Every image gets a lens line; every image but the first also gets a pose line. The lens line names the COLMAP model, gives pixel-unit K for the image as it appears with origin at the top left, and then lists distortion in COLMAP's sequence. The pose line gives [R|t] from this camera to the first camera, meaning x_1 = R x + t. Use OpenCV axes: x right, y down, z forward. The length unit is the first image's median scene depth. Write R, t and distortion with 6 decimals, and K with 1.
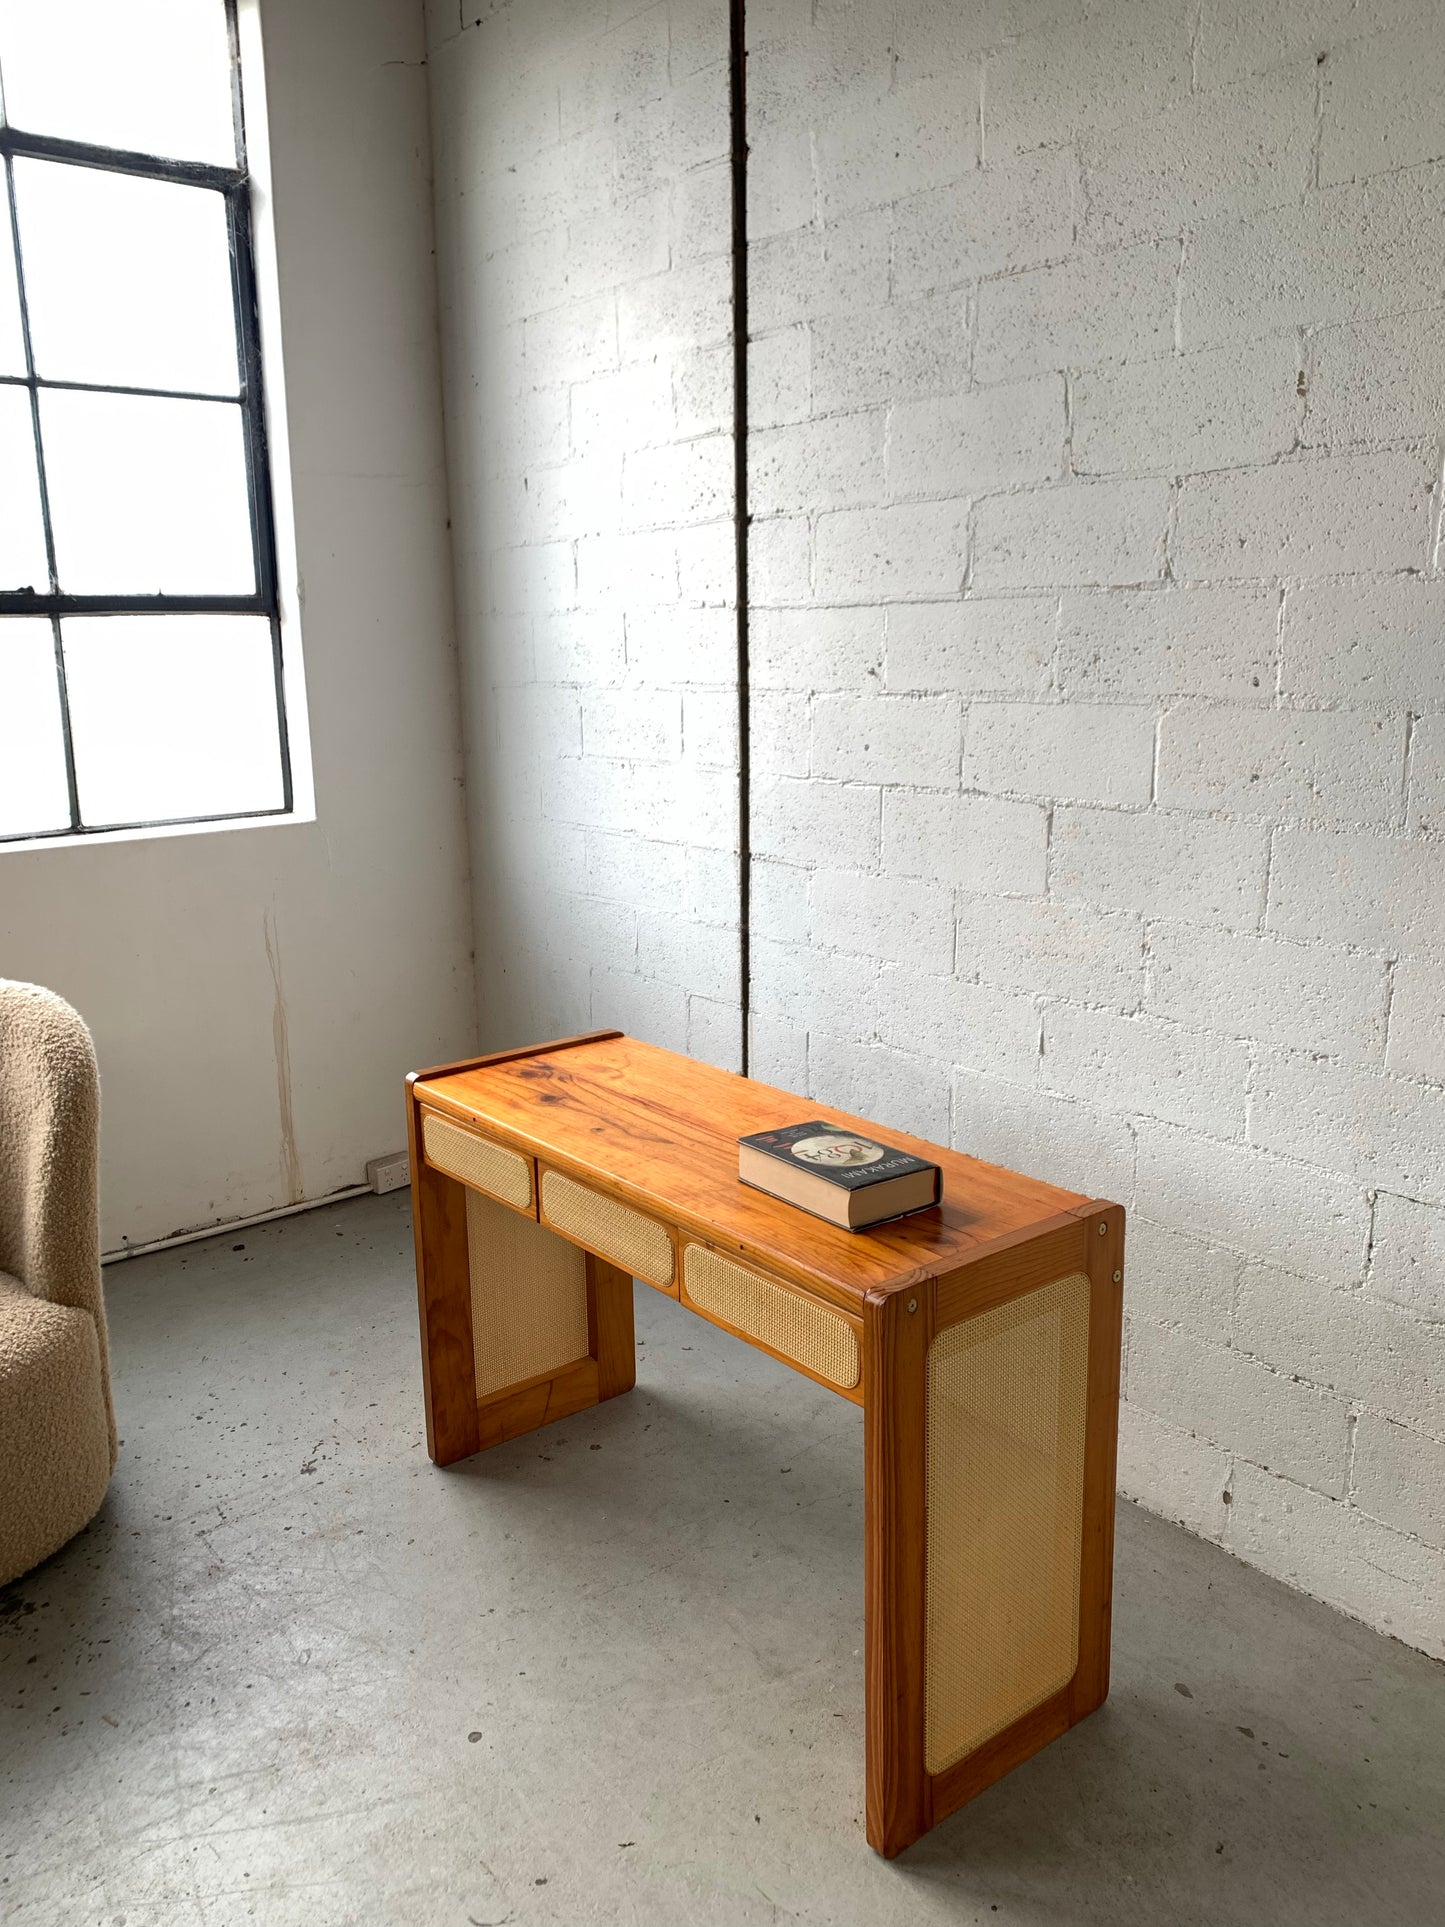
lens RADIAL K [[1481.2, 0, 726.2], [0, 1481.2, 951.9], [0, 0, 1]] dist [0.030652, -0.028699]
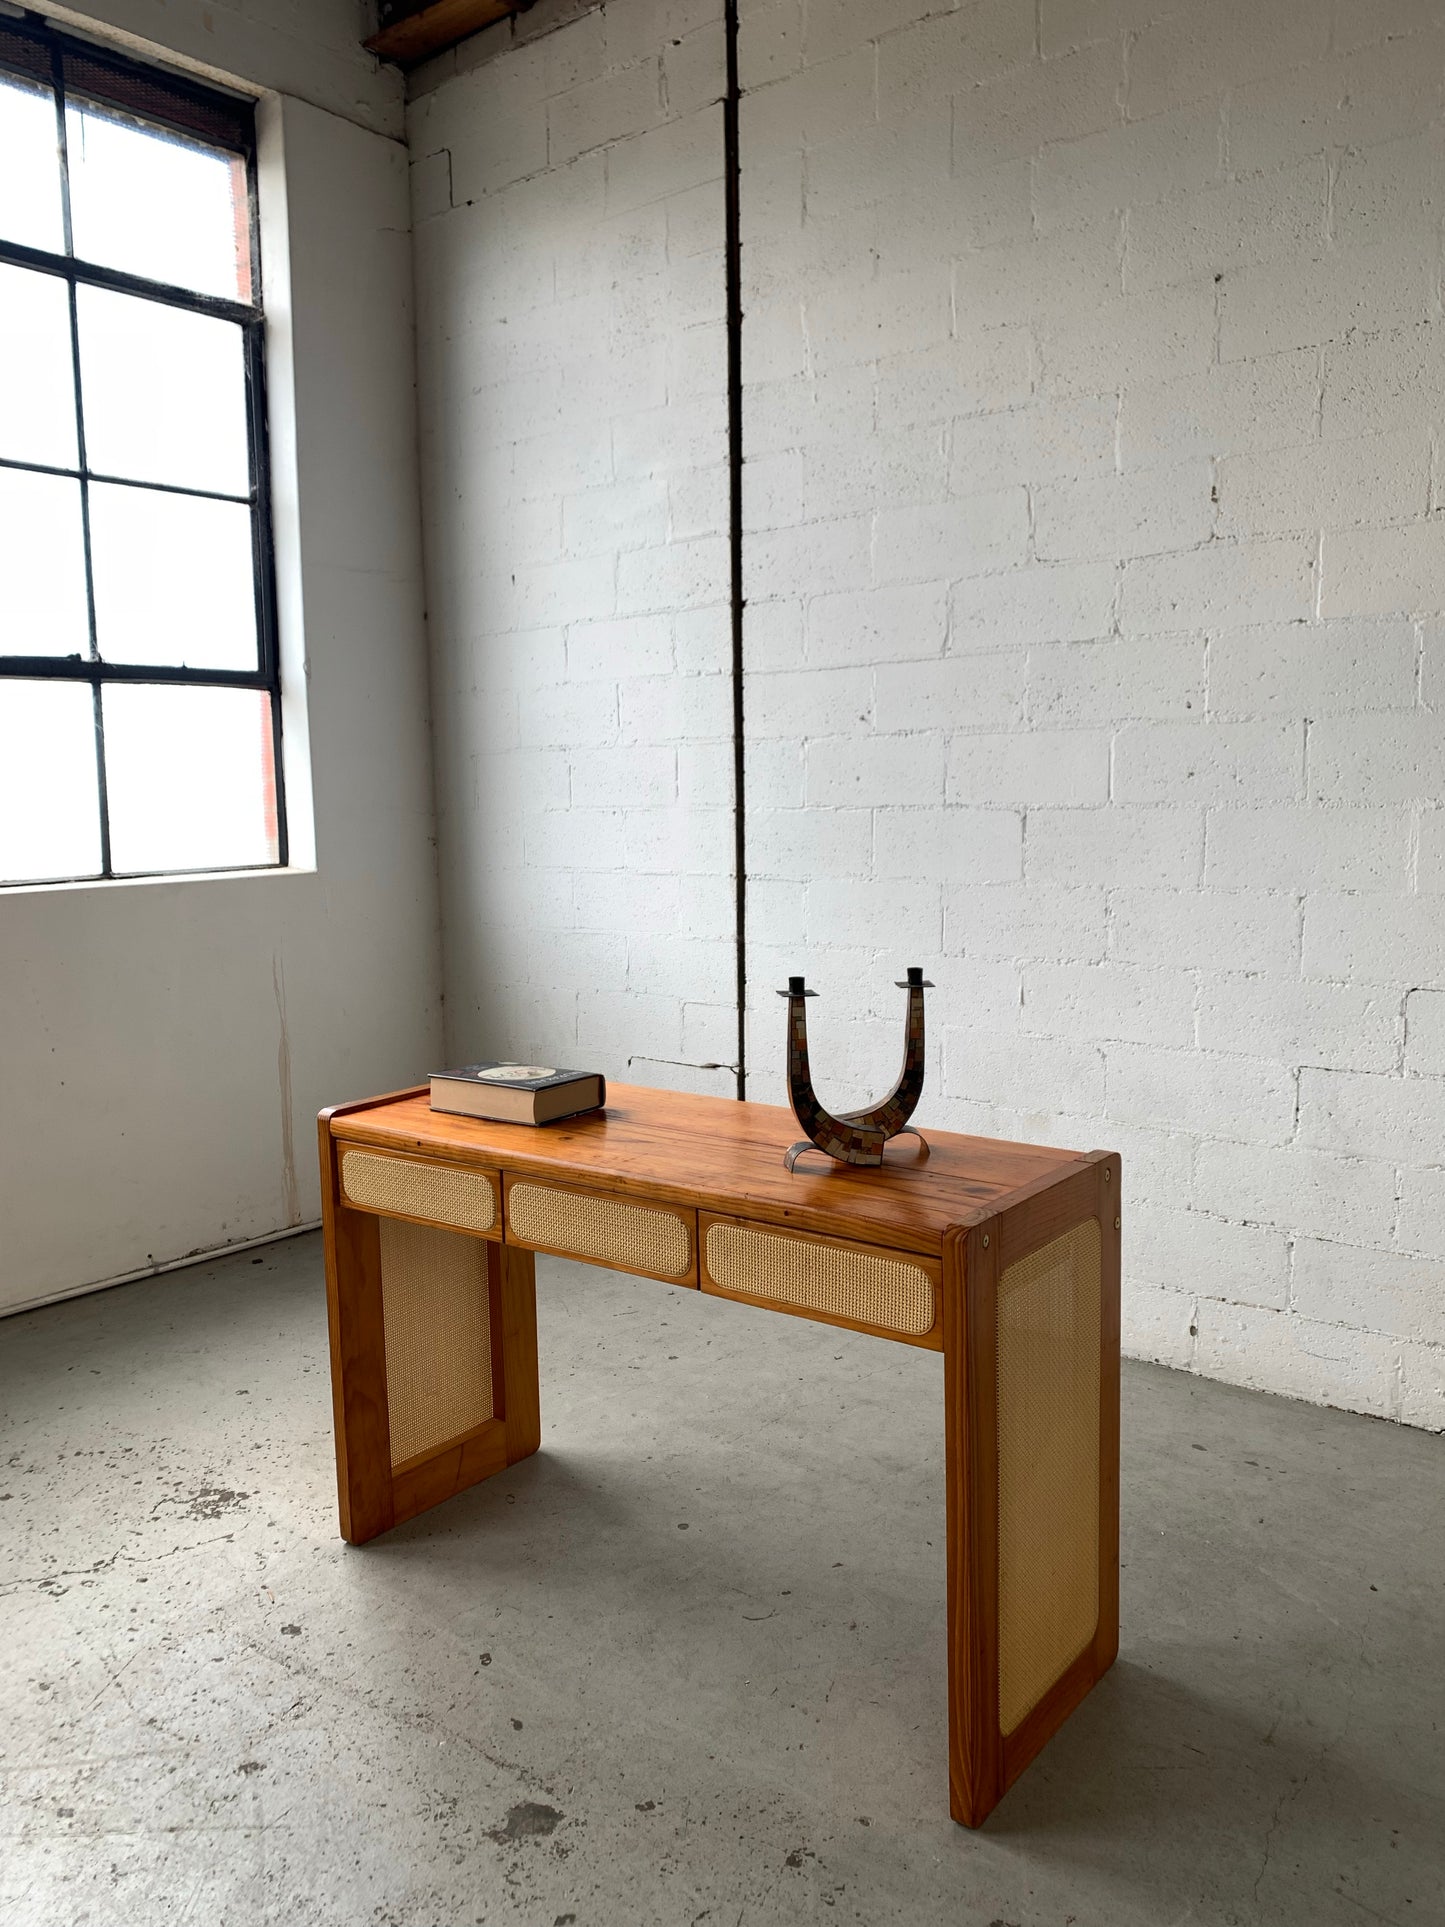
lens RADIAL K [[1481.2, 0, 733.4], [0, 1481.2, 966.5], [0, 0, 1]] dist [0.030652, -0.028699]
pose [[0.979472, -0.023407, 0.200218, -0.287309], [0.042284, 0.994995, -0.090533, 0.141148], [-0.197097, 0.097140, 0.975560, -0.201724]]
